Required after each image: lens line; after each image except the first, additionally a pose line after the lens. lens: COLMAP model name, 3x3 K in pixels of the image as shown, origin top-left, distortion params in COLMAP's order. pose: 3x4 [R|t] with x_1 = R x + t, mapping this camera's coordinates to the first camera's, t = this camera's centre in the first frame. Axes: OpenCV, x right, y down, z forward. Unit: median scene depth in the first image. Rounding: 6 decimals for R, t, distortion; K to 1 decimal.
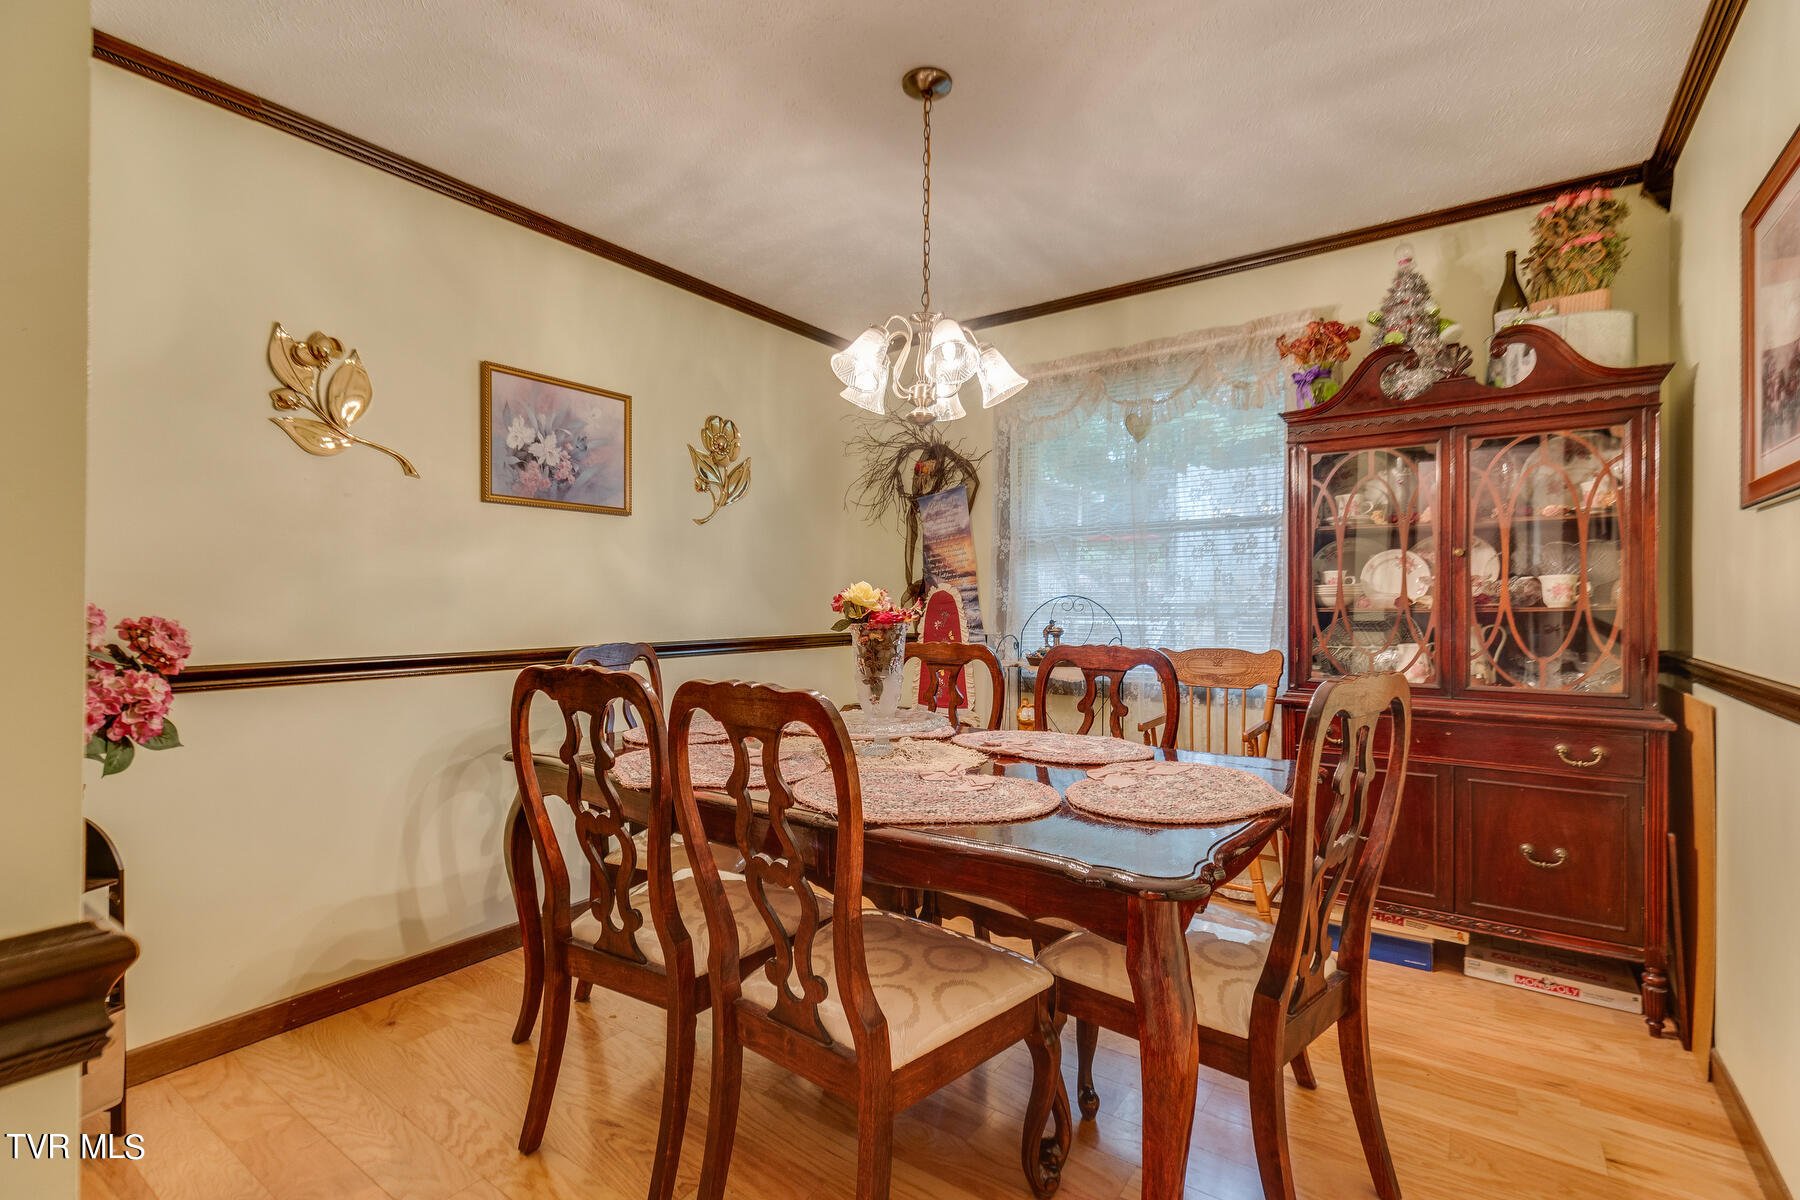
lens RADIAL K [[827.4, 0, 895.7], [0, 827.4, 602.1], [0, 0, 1]] dist [-0.001500, -0.000253]
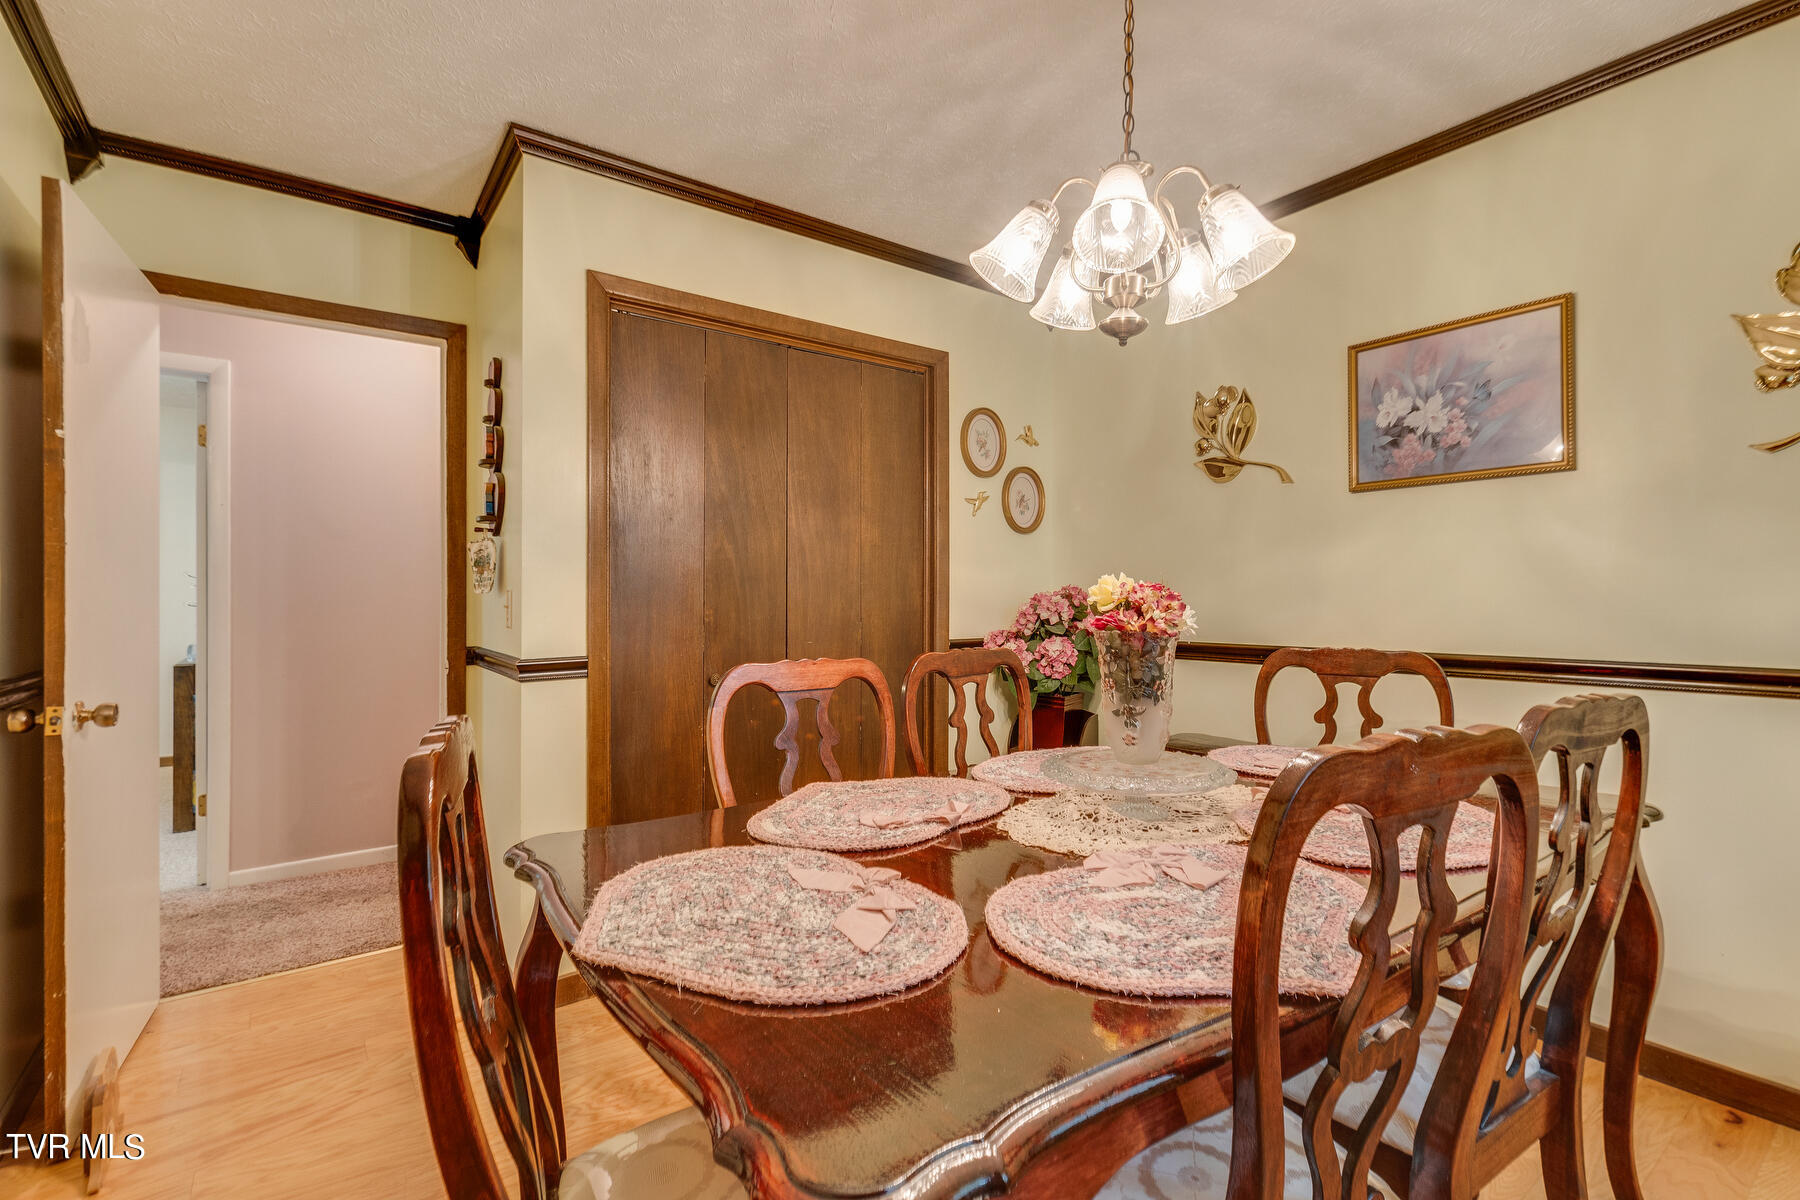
lens RADIAL K [[827.4, 0, 894.0], [0, 827.4, 598.0], [0, 0, 1]] dist [-0.001500, -0.000253]
pose [[-0.327195, -0.002457, -0.944954, 0.545365], [-0.000506, 0.999997, -0.002424, 0.002866], [0.944957, -0.000315, -0.327195, 0.762872]]
